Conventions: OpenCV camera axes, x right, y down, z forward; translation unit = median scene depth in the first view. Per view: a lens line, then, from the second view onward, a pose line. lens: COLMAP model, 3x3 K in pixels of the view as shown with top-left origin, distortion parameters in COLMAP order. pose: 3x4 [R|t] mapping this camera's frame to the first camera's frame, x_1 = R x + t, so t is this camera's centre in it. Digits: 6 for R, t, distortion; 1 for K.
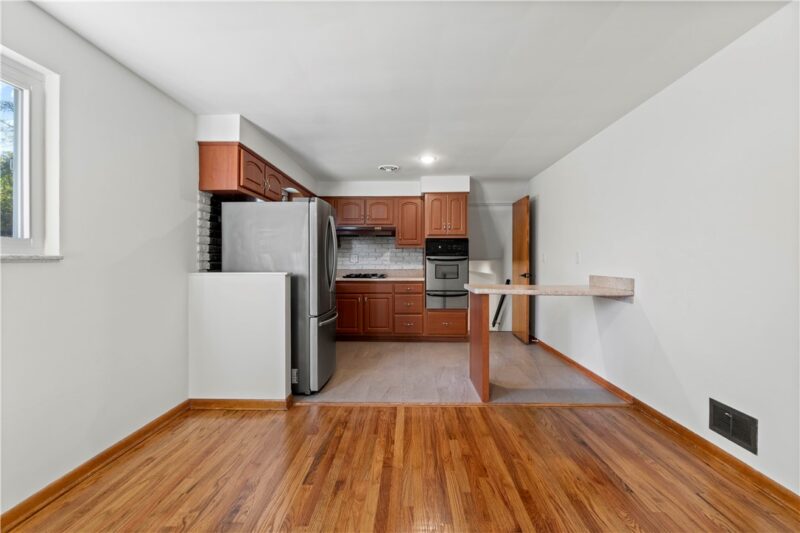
lens RADIAL K [[352.3, 0, 398.4], [0, 352.3, 259.9], [0, 0, 1]] dist [-0.001994, 0.001963]
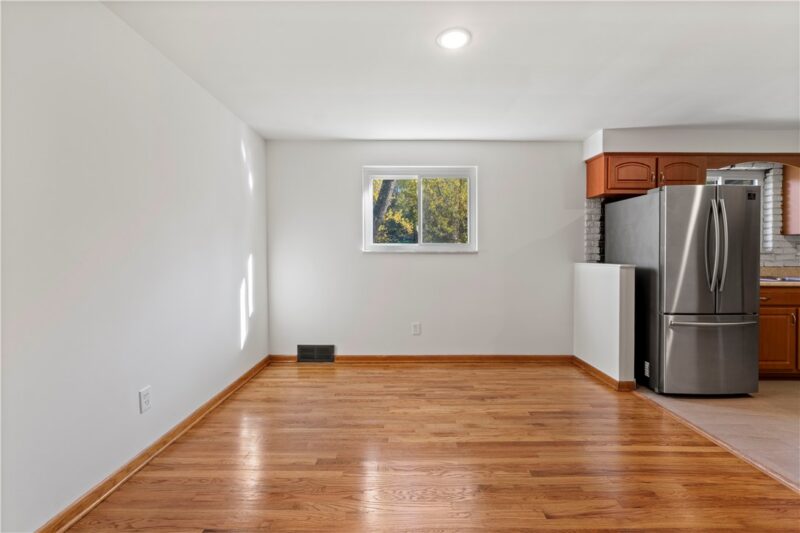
lens RADIAL K [[352.3, 0, 405.5], [0, 352.3, 264.2], [0, 0, 1]] dist [-0.001994, 0.001963]
pose [[0.042680, 0.035830, -0.998446, 0.691800], [0.003135, 0.999347, 0.035996, -0.006697], [0.999084, -0.004667, 0.042540, 0.280751]]
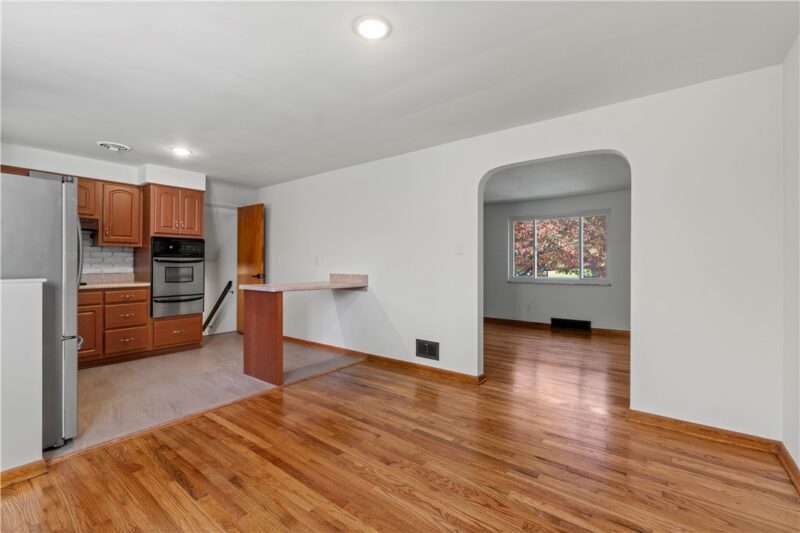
lens RADIAL K [[352.3, 0, 398.4], [0, 352.3, 263.0], [0, 0, 1]] dist [-0.001994, 0.001963]
pose [[0.588109, 0.002679, 0.808777, -0.450212], [-0.004720, 0.999989, 0.000120, 0.001242], [-0.808768, -0.003888, 0.588115, 0.008988]]
